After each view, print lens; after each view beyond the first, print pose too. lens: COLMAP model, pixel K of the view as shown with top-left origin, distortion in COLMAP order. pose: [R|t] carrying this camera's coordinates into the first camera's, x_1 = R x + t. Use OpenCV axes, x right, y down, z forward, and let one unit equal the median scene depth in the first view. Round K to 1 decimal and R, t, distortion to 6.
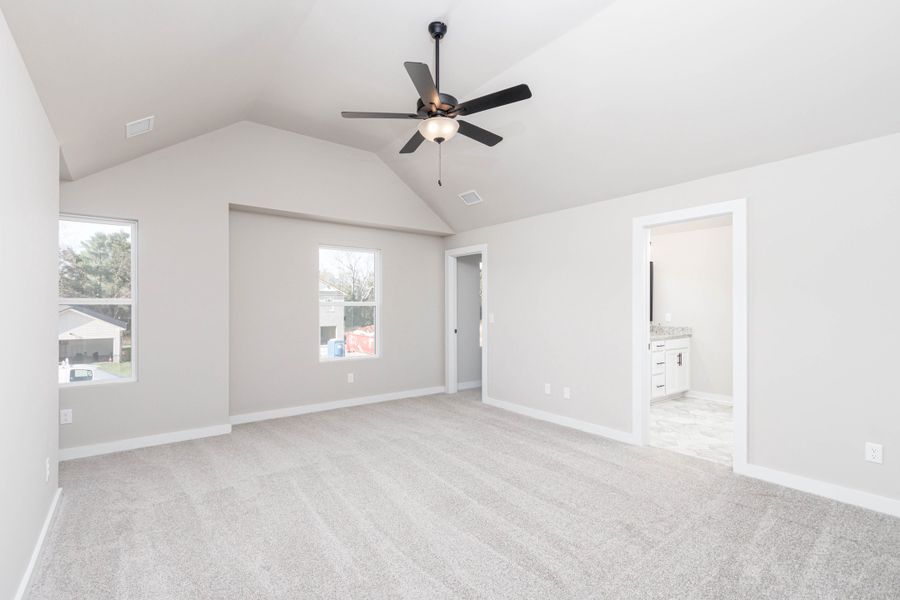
lens RADIAL K [[417.6, 0, 451.9], [0, 417.6, 305.4], [0, 0, 1]] dist [0.003347, 0.000361]
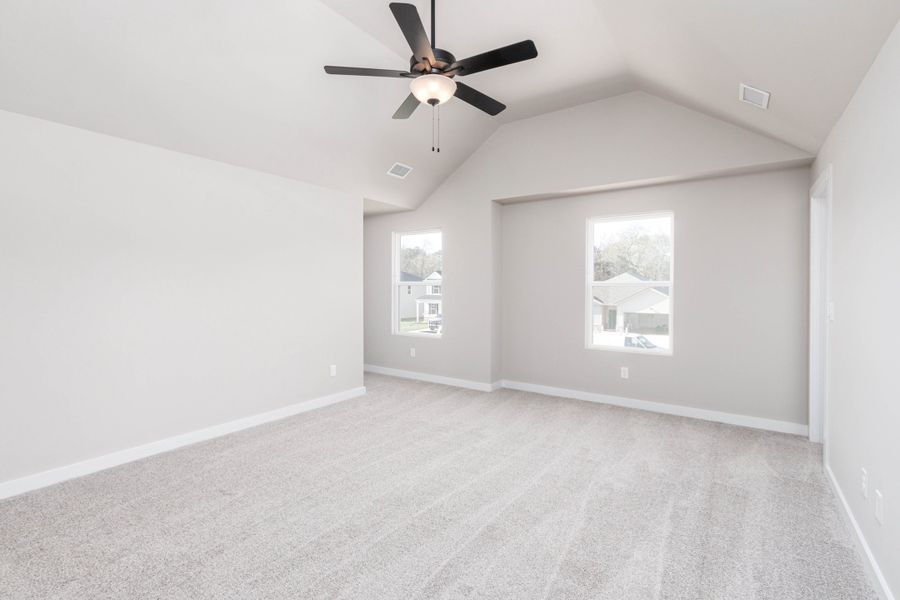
lens RADIAL K [[417.6, 0, 451.4], [0, 417.6, 294.3], [0, 0, 1]] dist [0.003347, 0.000361]
pose [[0.295818, 0.020496, -0.955025, 0.524052], [-0.001576, 0.999779, 0.020969, -0.000397], [0.955243, -0.004698, 0.295784, 0.485441]]
